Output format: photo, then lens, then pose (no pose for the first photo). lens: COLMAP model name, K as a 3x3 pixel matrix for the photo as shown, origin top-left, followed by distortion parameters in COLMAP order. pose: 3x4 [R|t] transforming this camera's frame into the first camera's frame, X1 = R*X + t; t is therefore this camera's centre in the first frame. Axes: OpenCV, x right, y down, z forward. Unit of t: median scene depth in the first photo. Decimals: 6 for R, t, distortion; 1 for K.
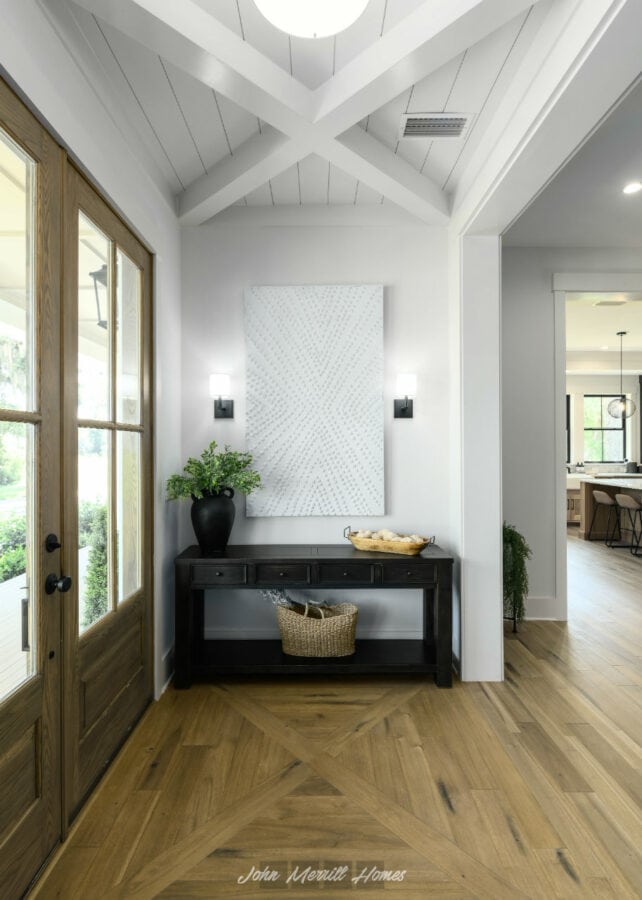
lens RADIAL K [[475.8, 0, 321.0], [0, 475.8, 450.0], [0, 0, 1]] dist [-0.002945, -0.000500]
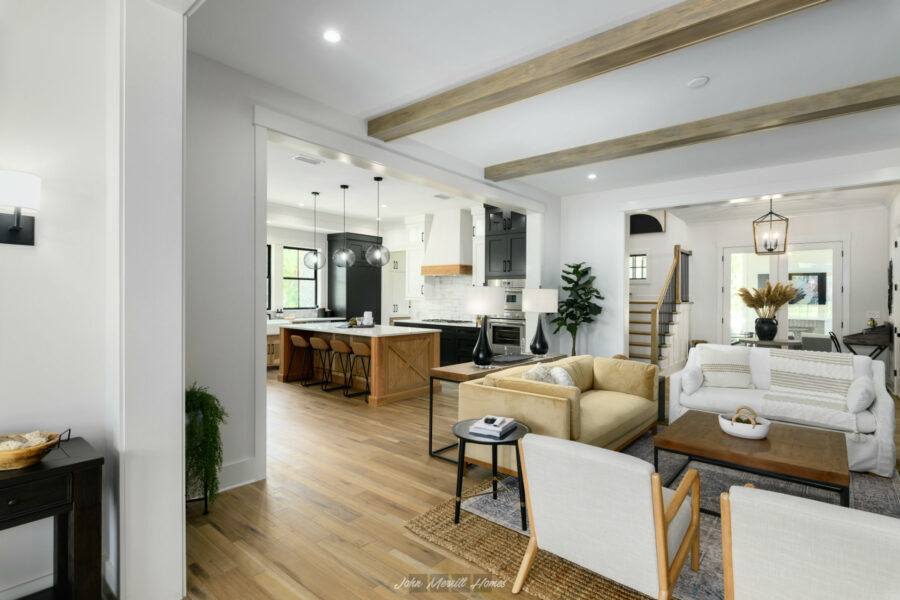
lens RADIAL K [[444.7, 0, 450.0], [0, 444.7, 300.0], [0, 0, 1]] dist [0.000973, 0.000069]
pose [[0.648059, 0.002688, 0.761585, 0.041594], [-0.008478, 0.999957, 0.003685, -0.000950], [-0.761543, -0.008844, 0.648054, 0.078577]]
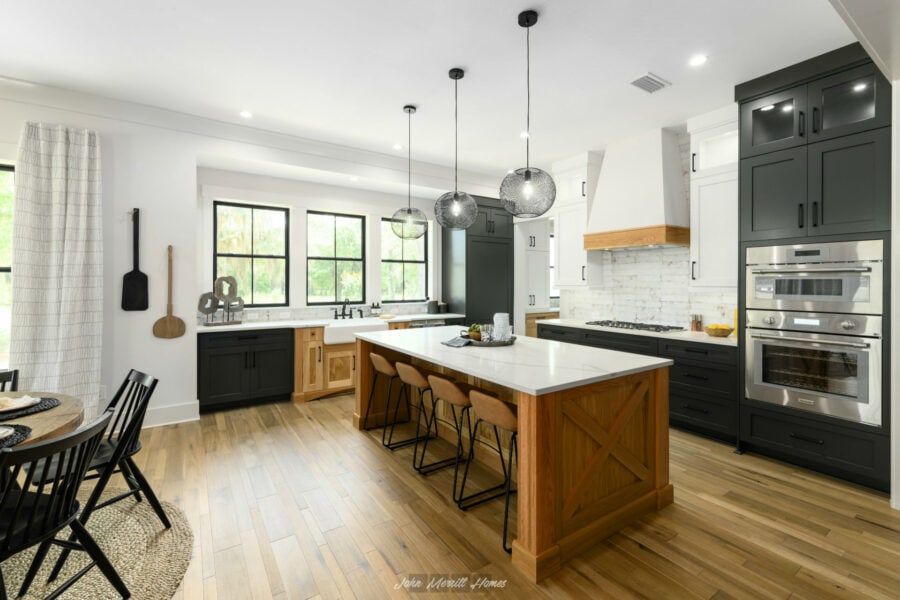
lens RADIAL K [[396.2, 0, 450.0], [0, 396.2, 300.0], [0, 0, 1]] dist [0.000145, 0.000146]
pose [[0.833469, -0.019161, 0.552233, 0.378903], [-0.001767, 0.999301, 0.037340, -0.003285], [-0.552563, -0.032098, 0.832853, 0.516520]]
